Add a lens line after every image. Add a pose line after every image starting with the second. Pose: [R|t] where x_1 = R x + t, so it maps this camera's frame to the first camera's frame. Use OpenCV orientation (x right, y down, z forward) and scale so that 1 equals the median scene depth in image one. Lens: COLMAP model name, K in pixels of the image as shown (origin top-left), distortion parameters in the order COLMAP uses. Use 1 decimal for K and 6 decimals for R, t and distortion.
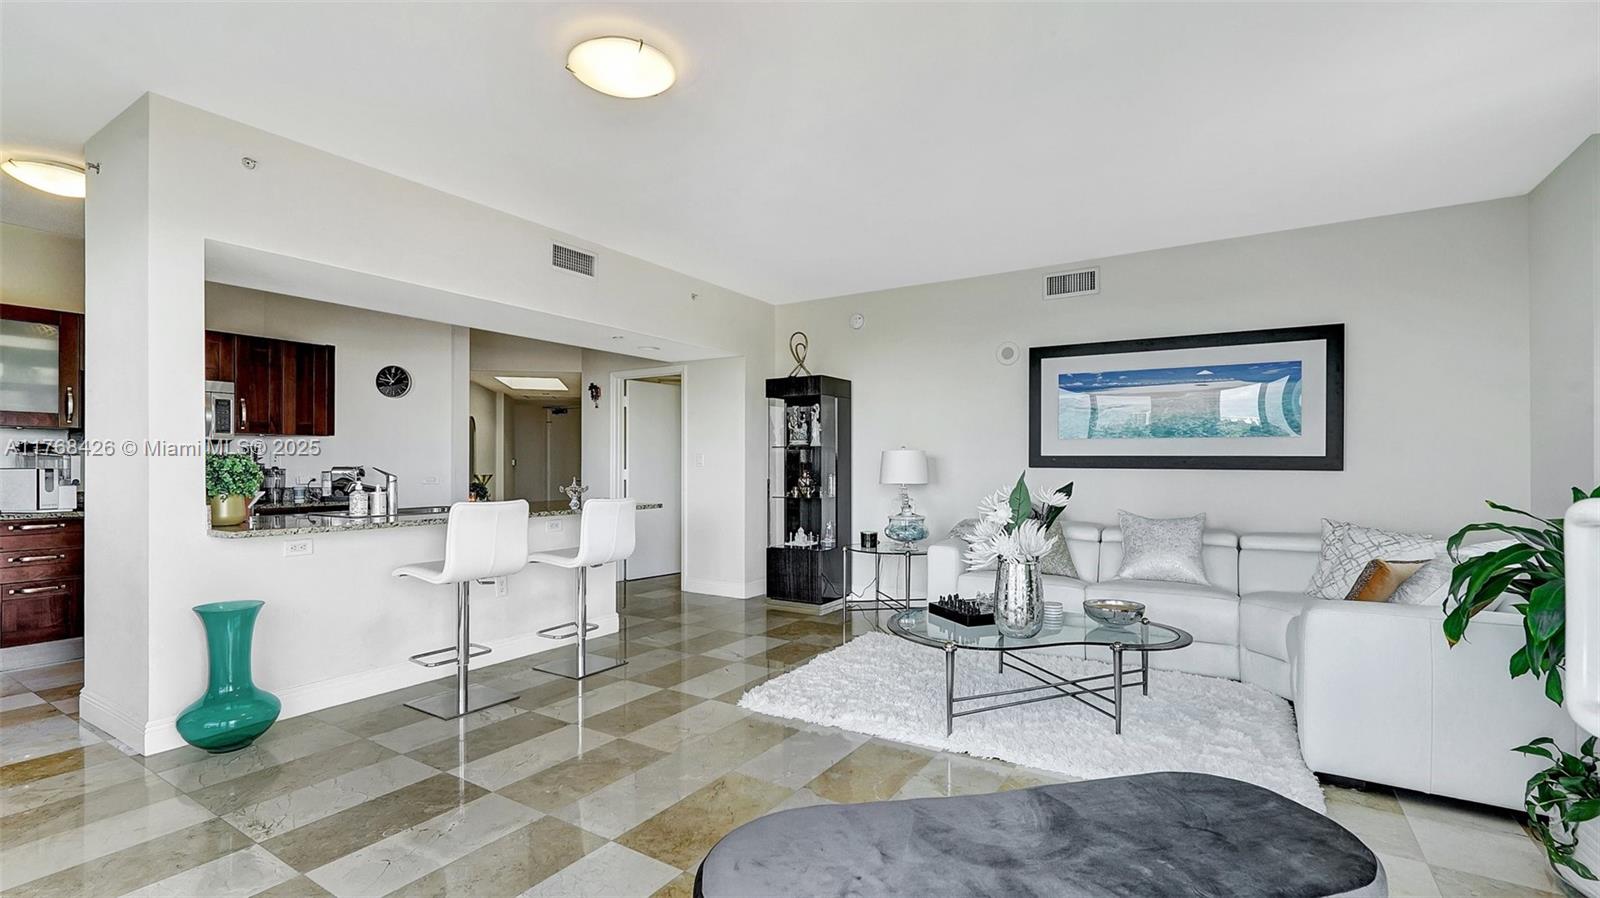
lens RADIAL K [[702.4, 0, 796.9], [0, 702.4, 465.2], [0, 0, 1]] dist [-0.003199, 0.000513]
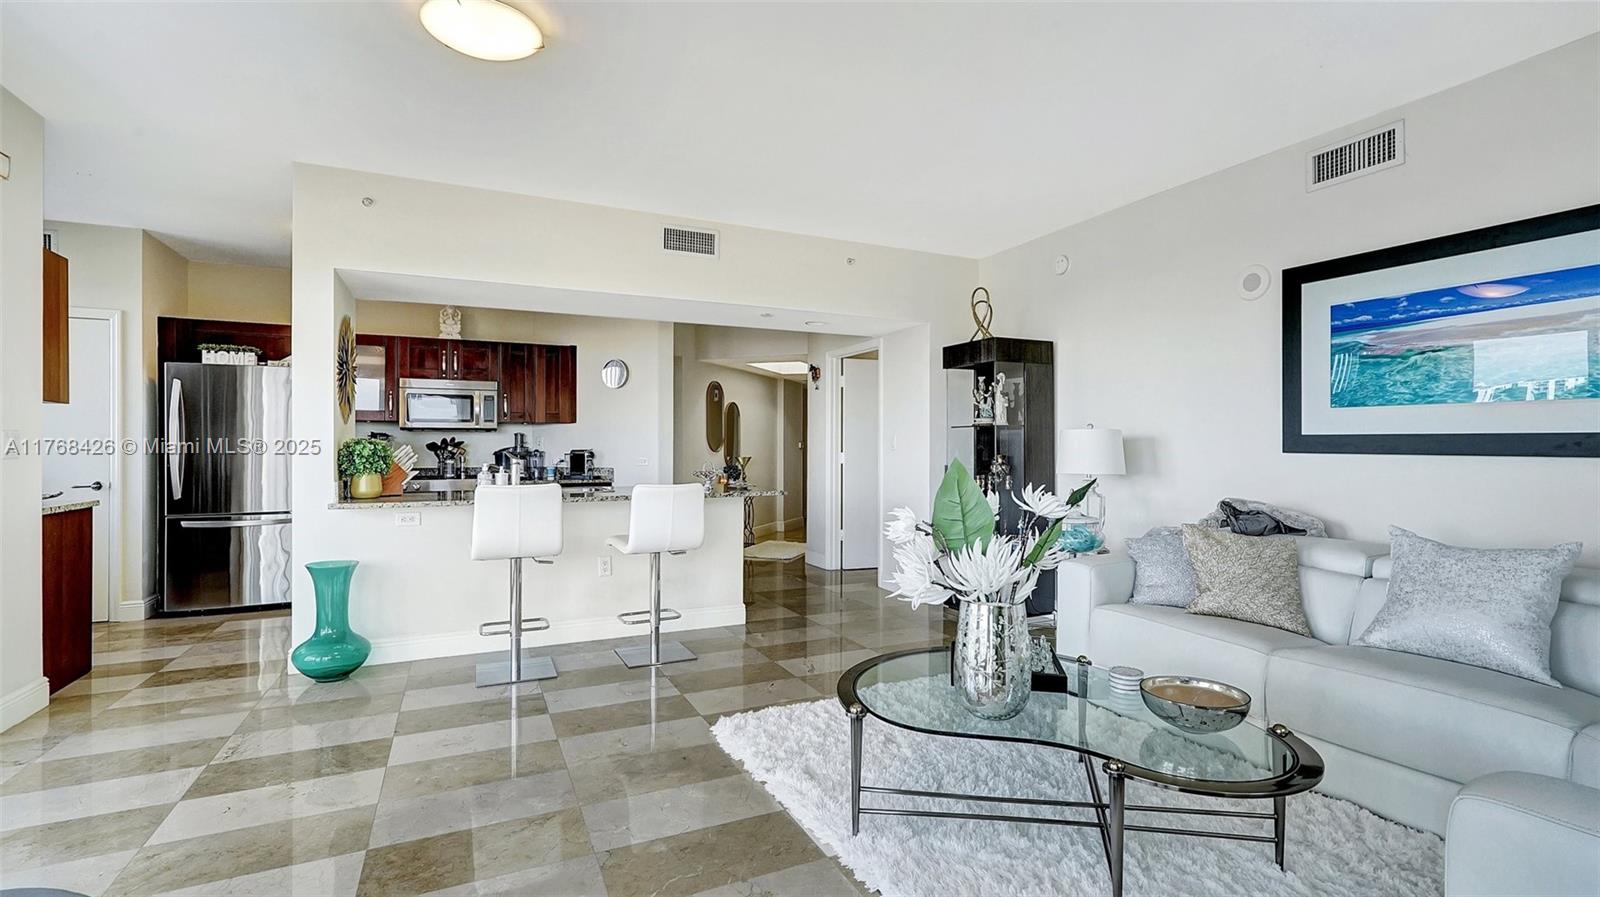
lens RADIAL K [[716.3, 0, 810.0], [0, 716.3, 442.3], [0, 0, 1]] dist [-0.001549, 0.000124]
pose [[0.850066, -0.003669, -0.526663, 0.331336], [0.000223, 0.999978, -0.006608, -0.002501], [0.526676, 0.005500, 0.850048, 0.219114]]
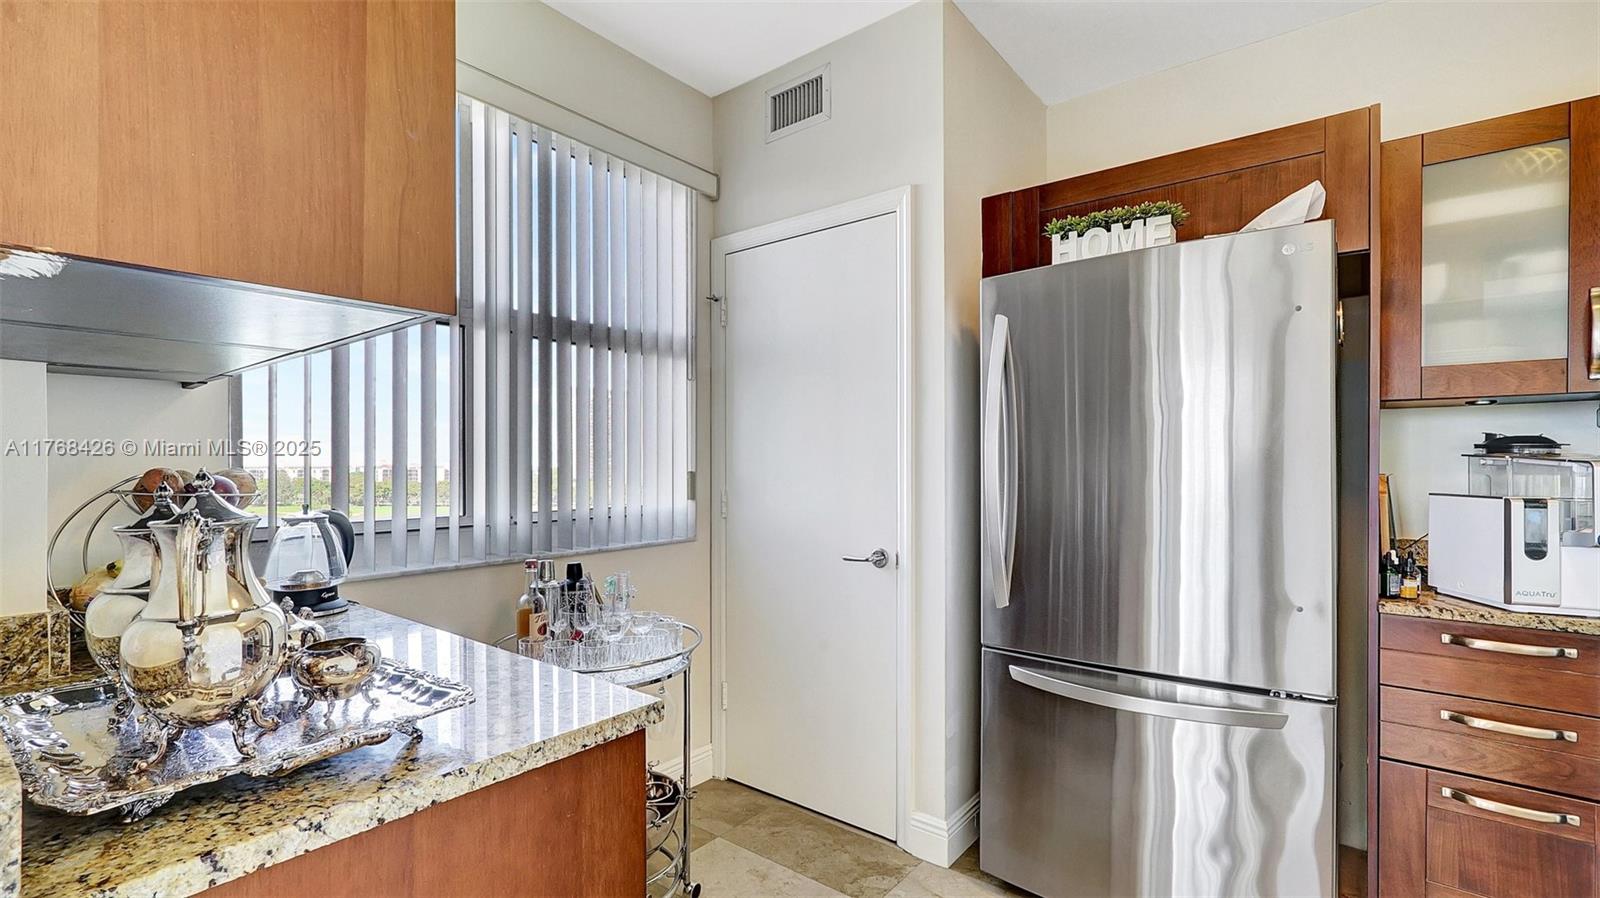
lens RADIAL K [[730.3, 0, 777.5], [0, 730.3, 461.1], [0, 0, 1]] dist [0.000332, -0.000817]
pose [[-0.110749, -0.005582, -0.993833, -0.514237], [0.000077, 0.999984, -0.005625, -0.011074], [0.993848, -0.000699, -0.110747, 0.520273]]
